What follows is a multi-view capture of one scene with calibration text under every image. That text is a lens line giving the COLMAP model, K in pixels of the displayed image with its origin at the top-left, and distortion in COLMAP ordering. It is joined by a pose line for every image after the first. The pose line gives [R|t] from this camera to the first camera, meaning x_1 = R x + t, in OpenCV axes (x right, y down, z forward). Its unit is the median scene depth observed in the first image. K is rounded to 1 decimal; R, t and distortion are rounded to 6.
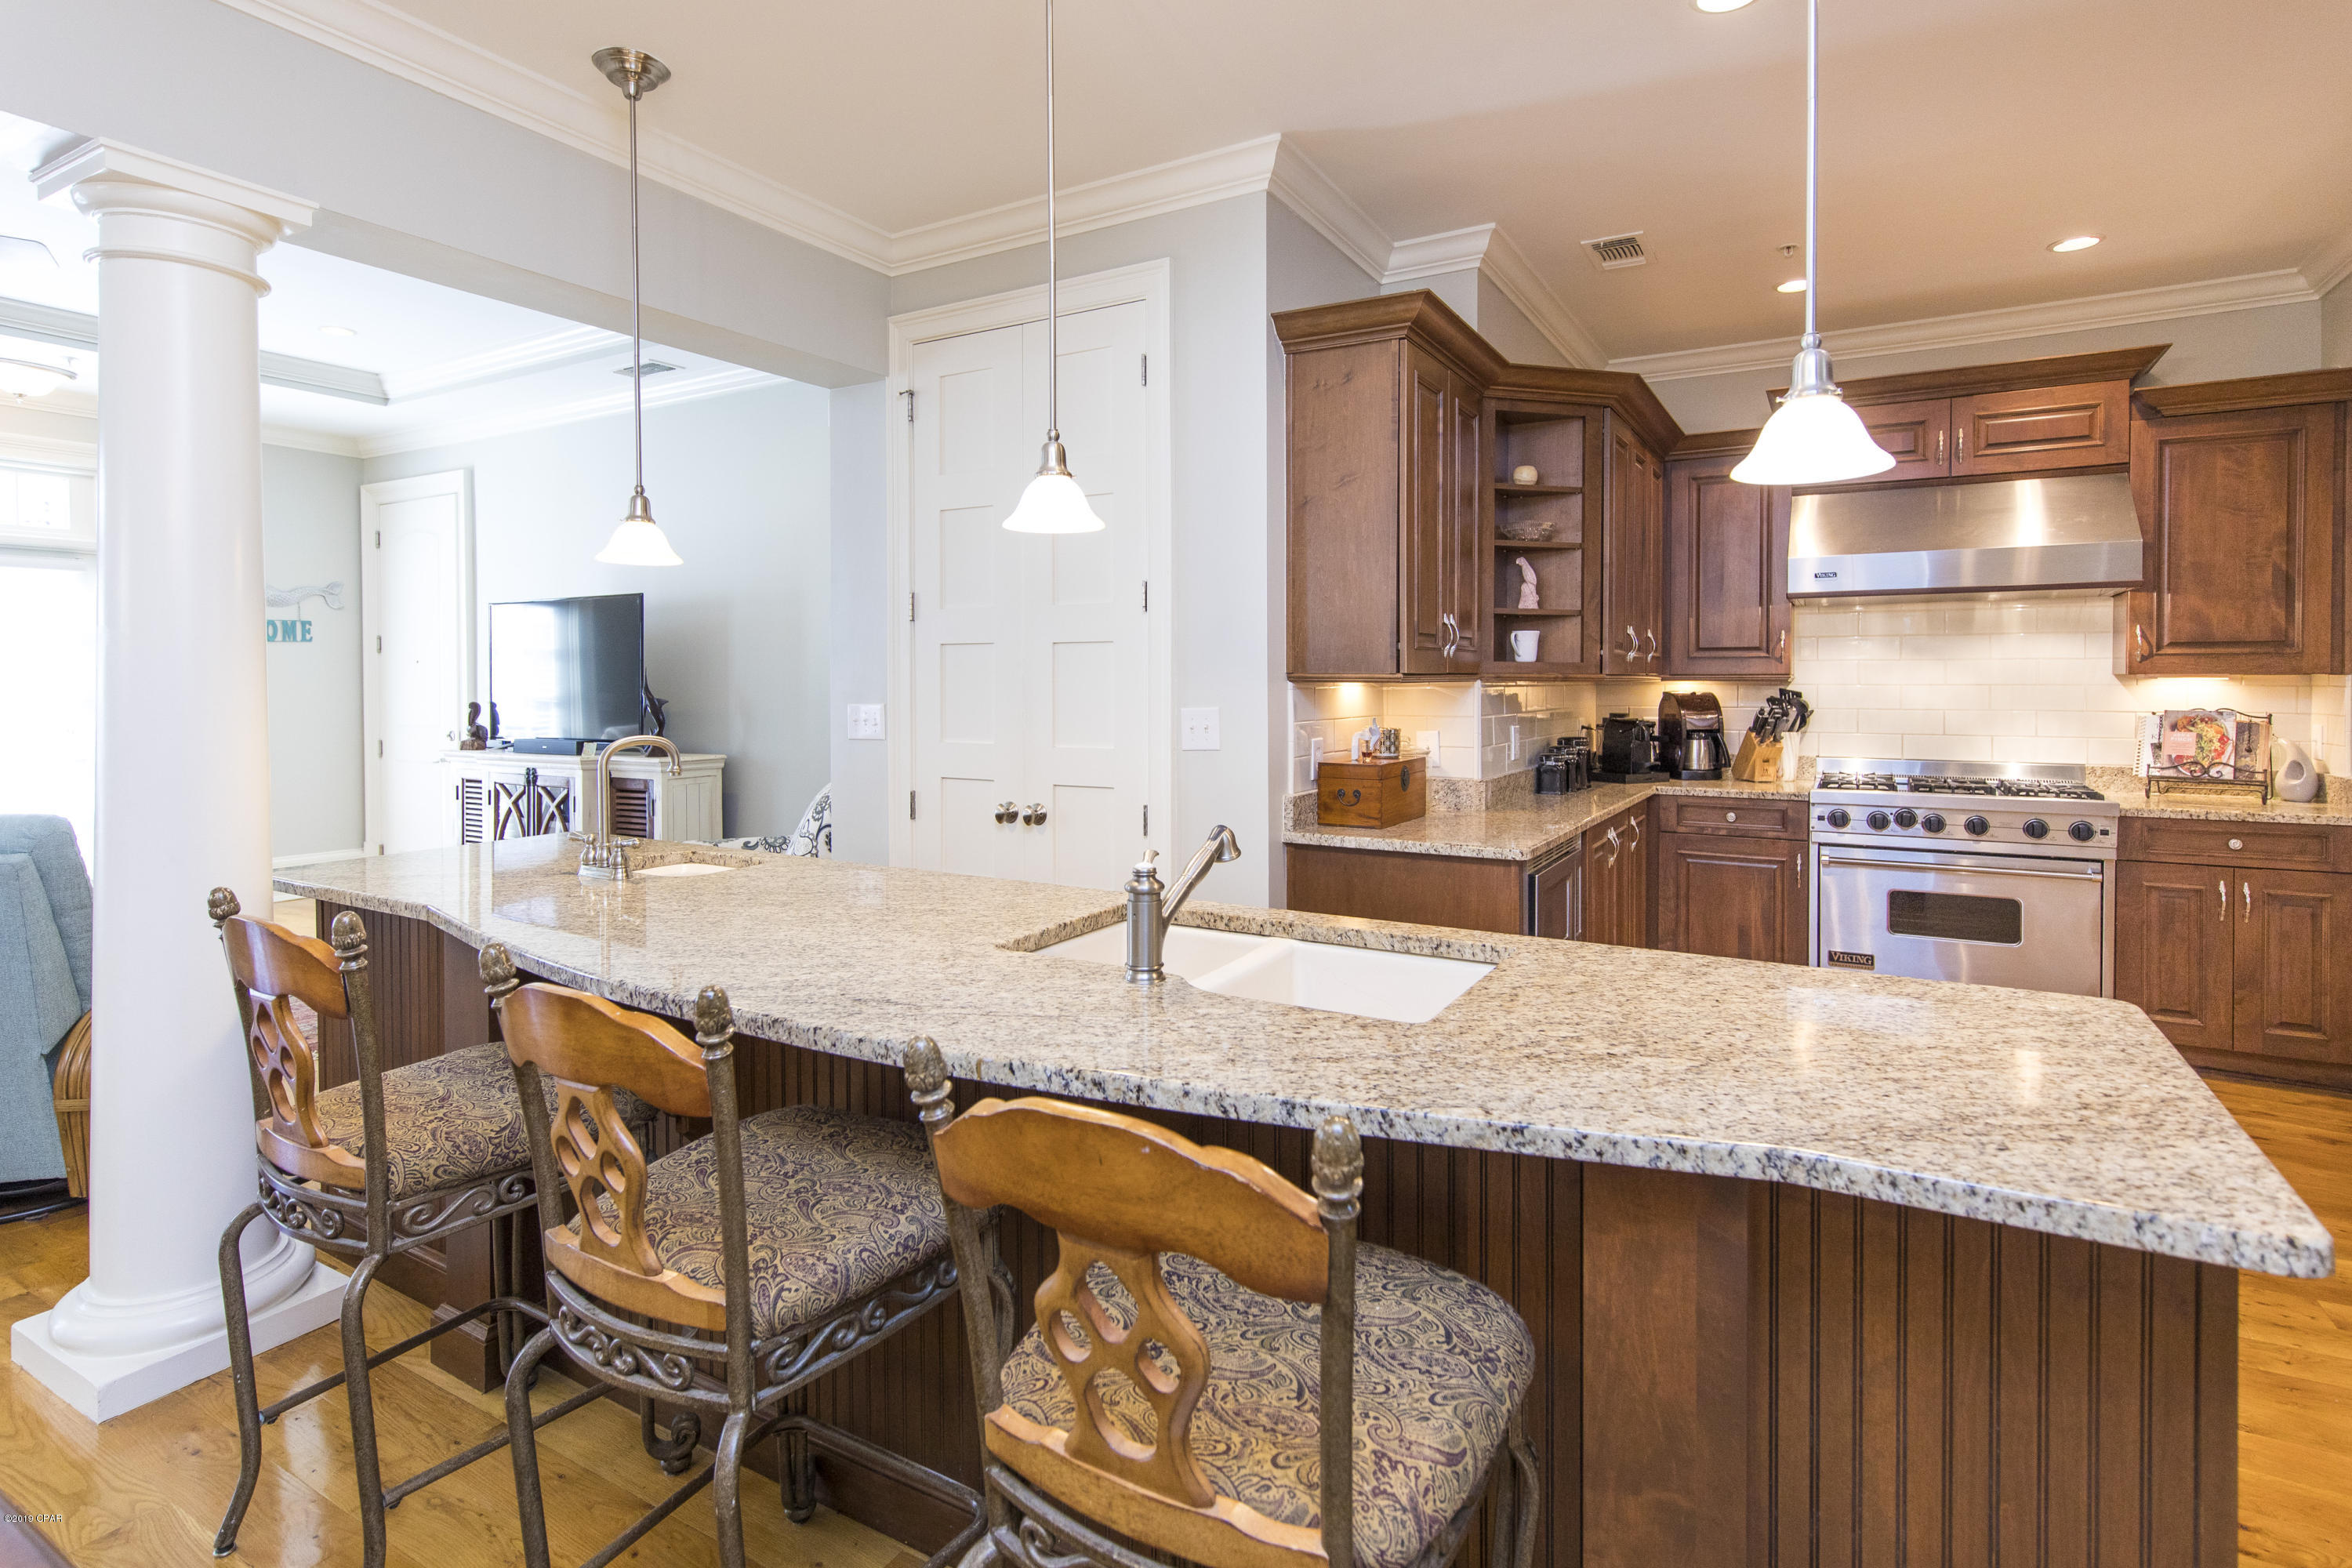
lens RADIAL K [[1151.0, 0, 1203.6], [0, 1151.0, 692.2], [0, 0, 1]] dist [0.013830, -0.002807]
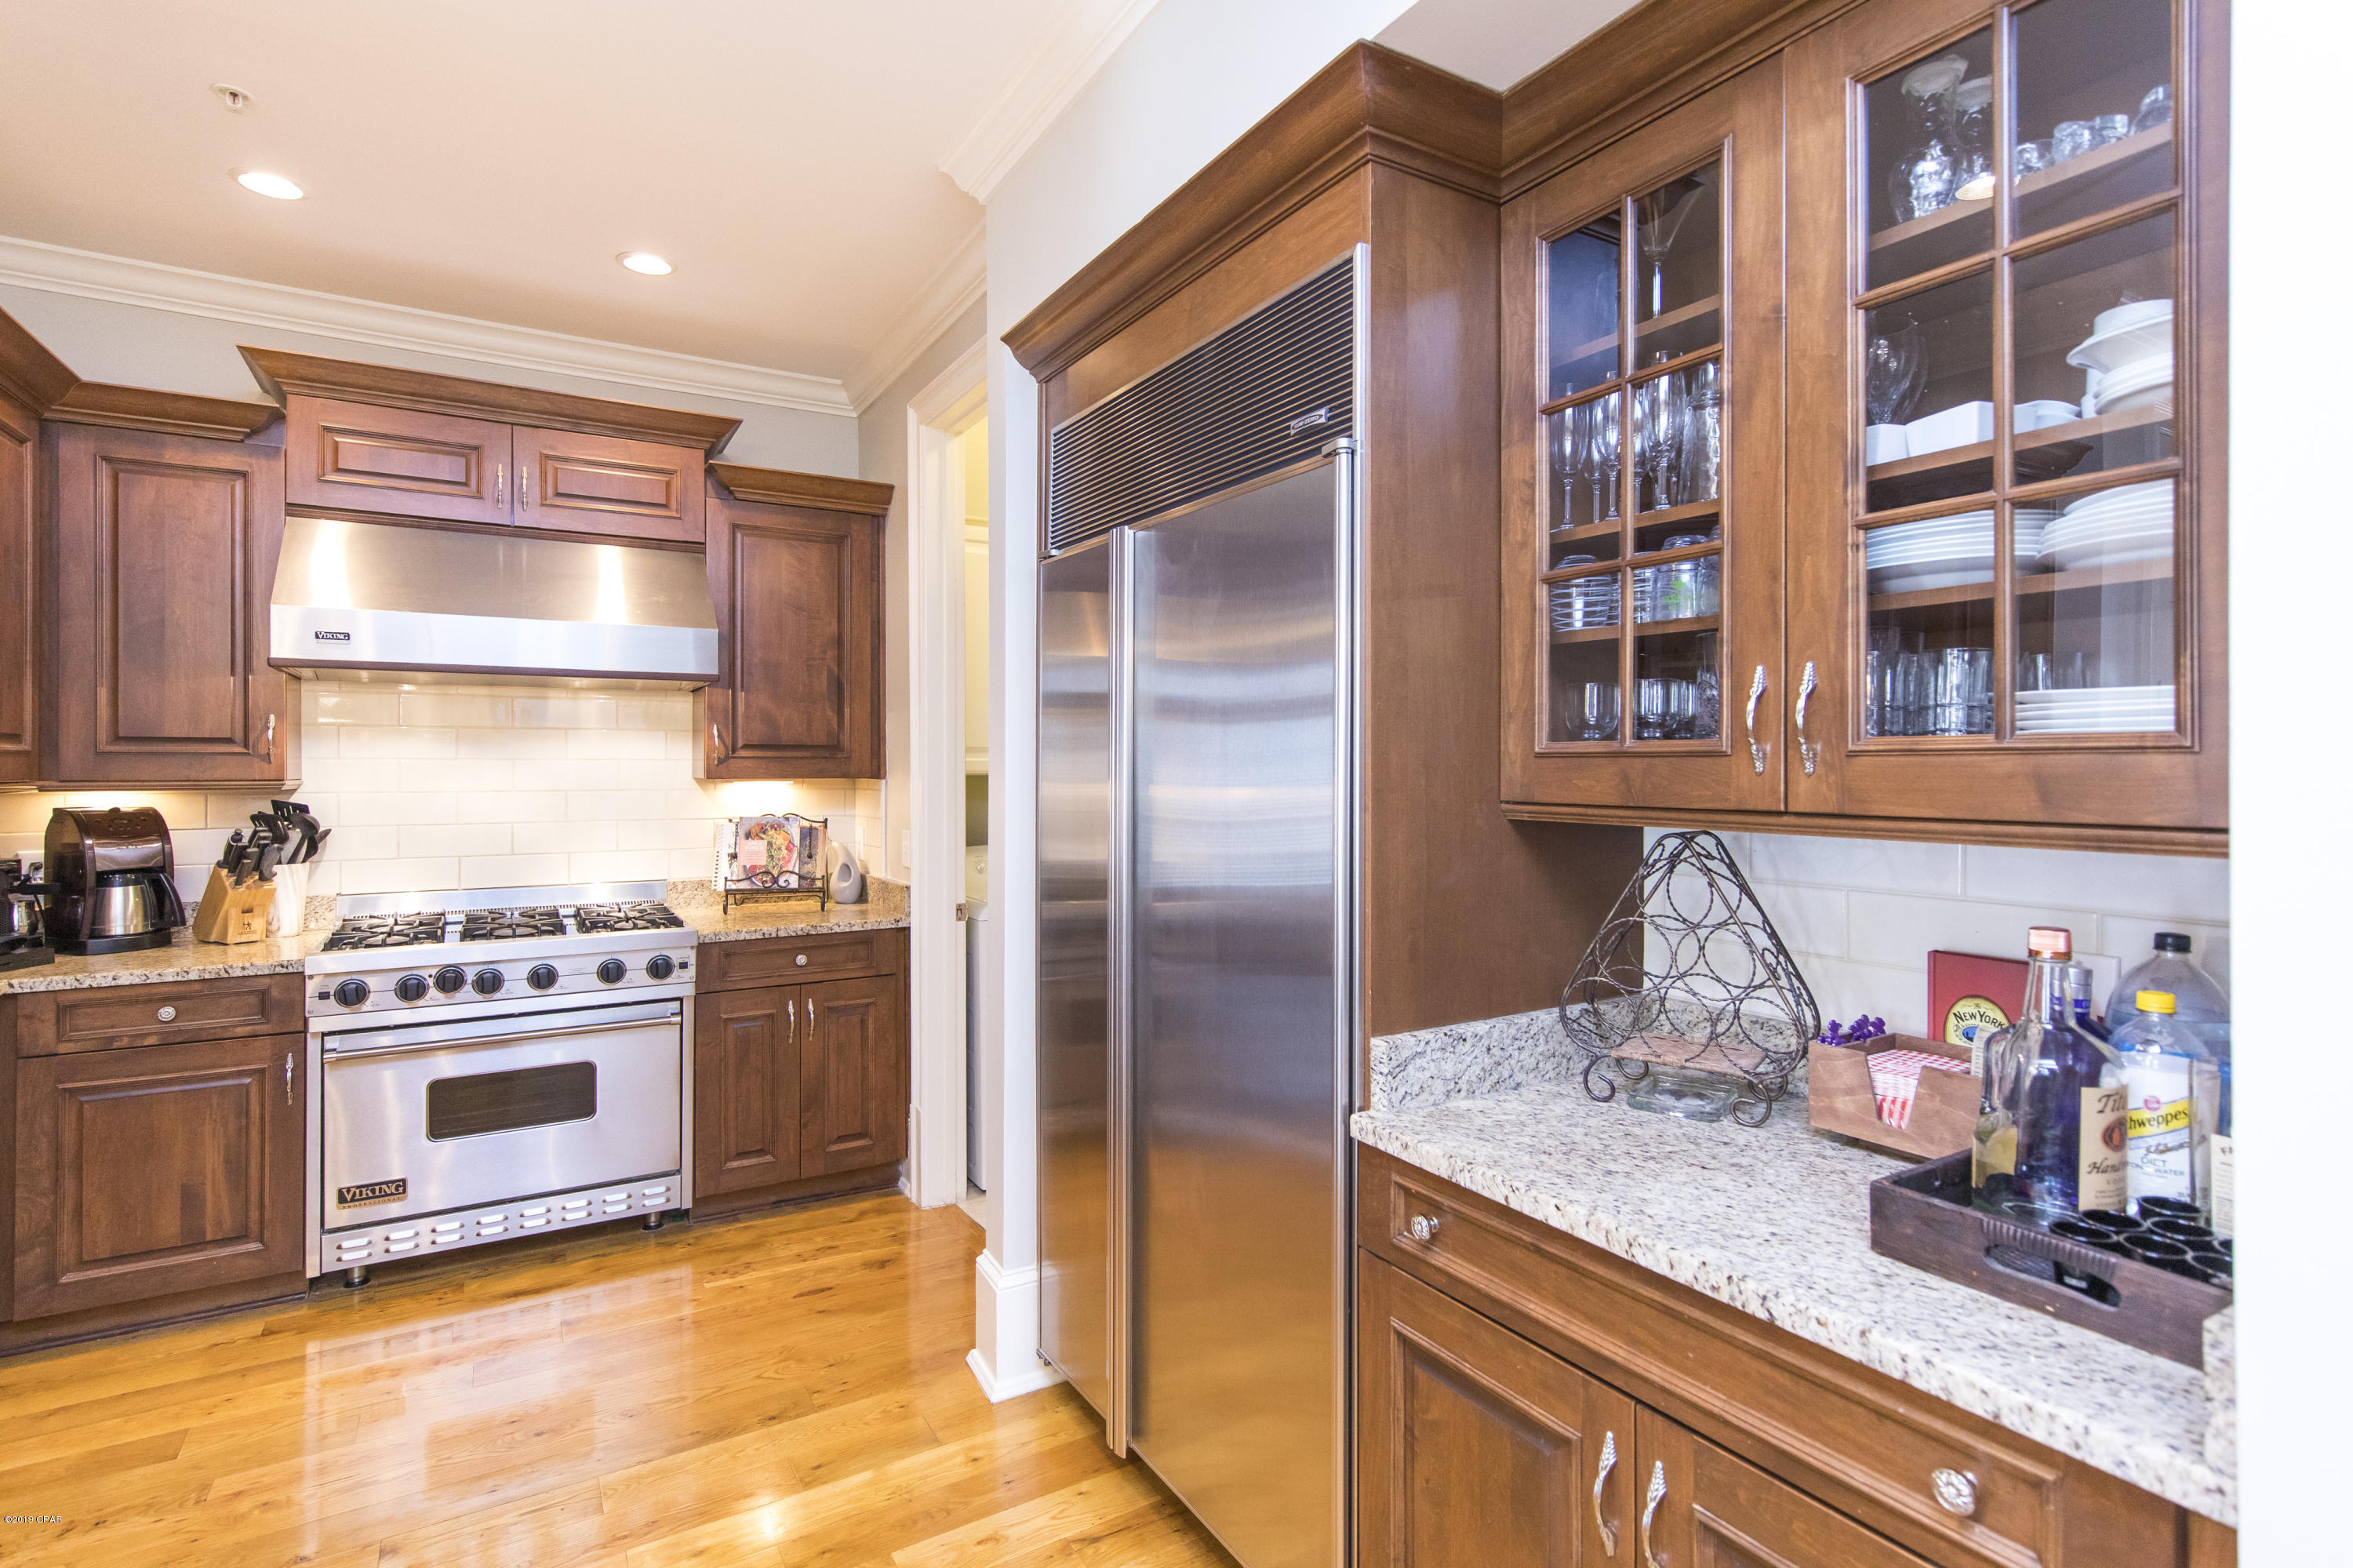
lens RADIAL K [[1151.5, 0, 1167.4], [0, 1151.5, 767.8], [0, 0, 1]] dist [0.013830, -0.002807]
pose [[0.499996, -0.000695, 0.866028, 0.204439], [0.009069, 0.999949, -0.004434, -0.016985], [-0.865980, 0.010071, 0.499977, 0.247177]]
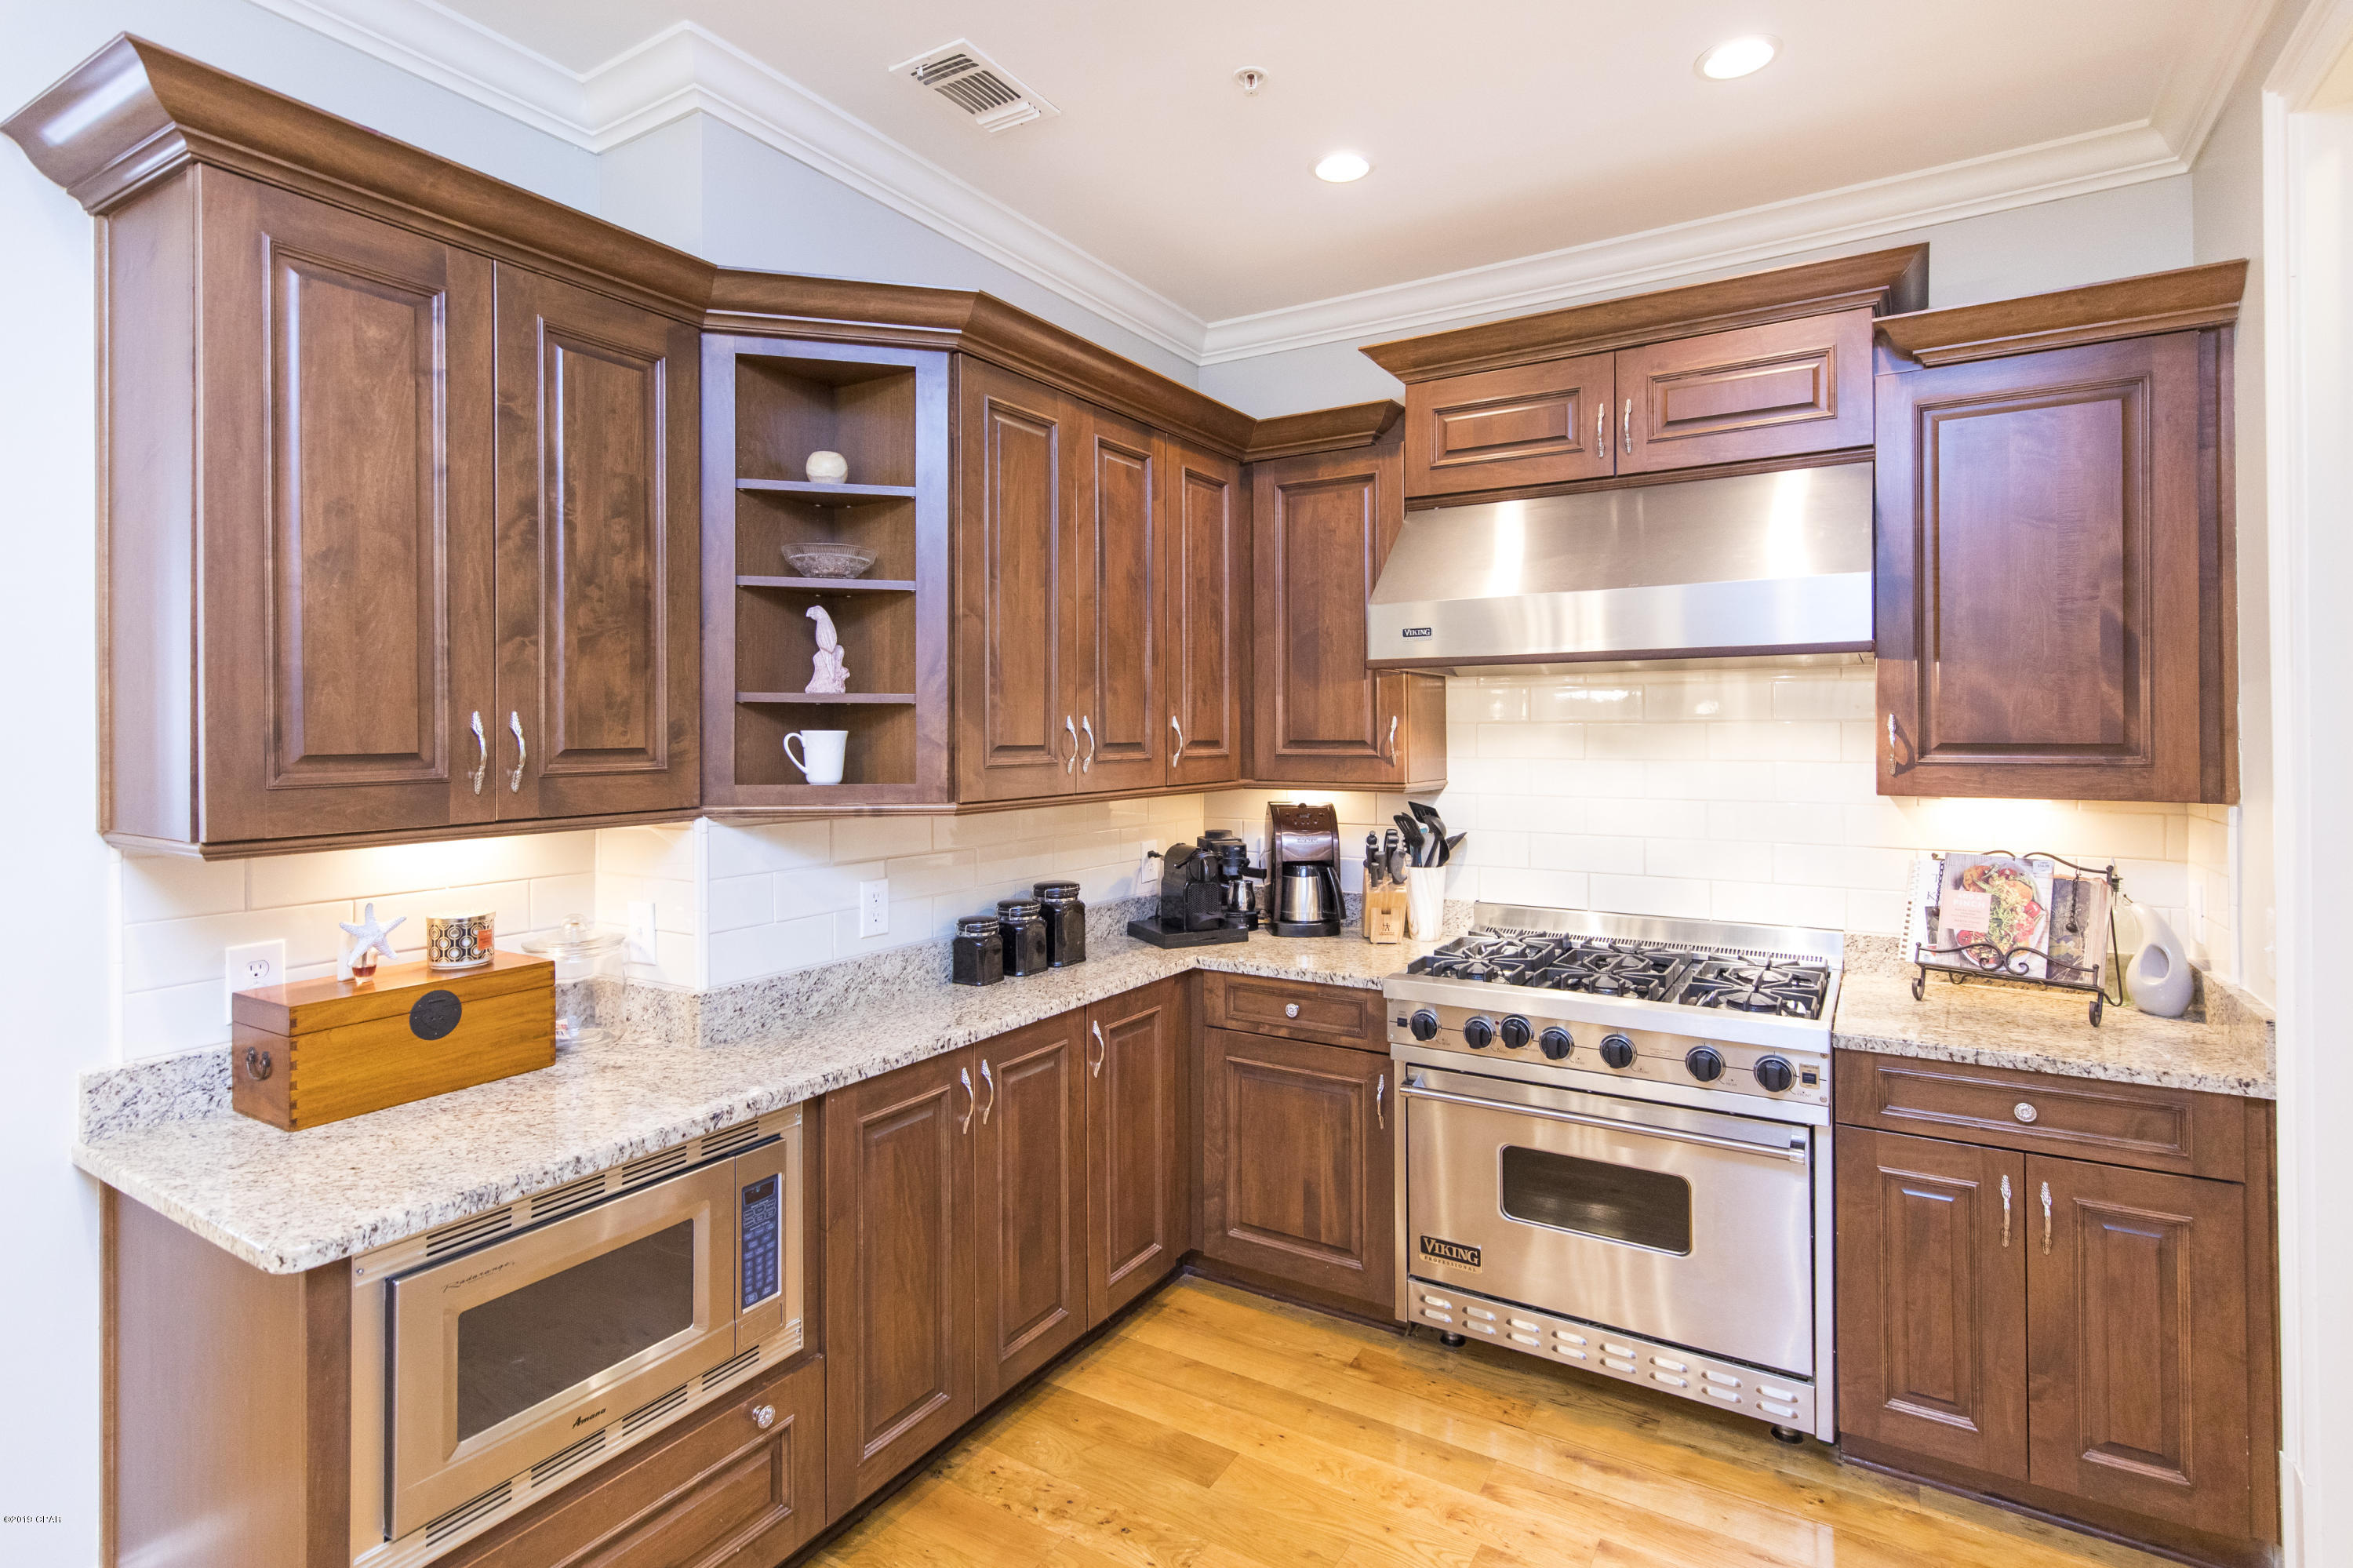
lens RADIAL K [[1151.5, 0, 1194.3], [0, 1151.5, 728.1], [0, 0, 1]] dist [0.013830, -0.002807]
pose [[0.999703, -0.003595, -0.024103, 0.457974], [0.003282, 0.999910, -0.013034, -0.043781], [0.024148, 0.012951, 0.999625, 0.391560]]
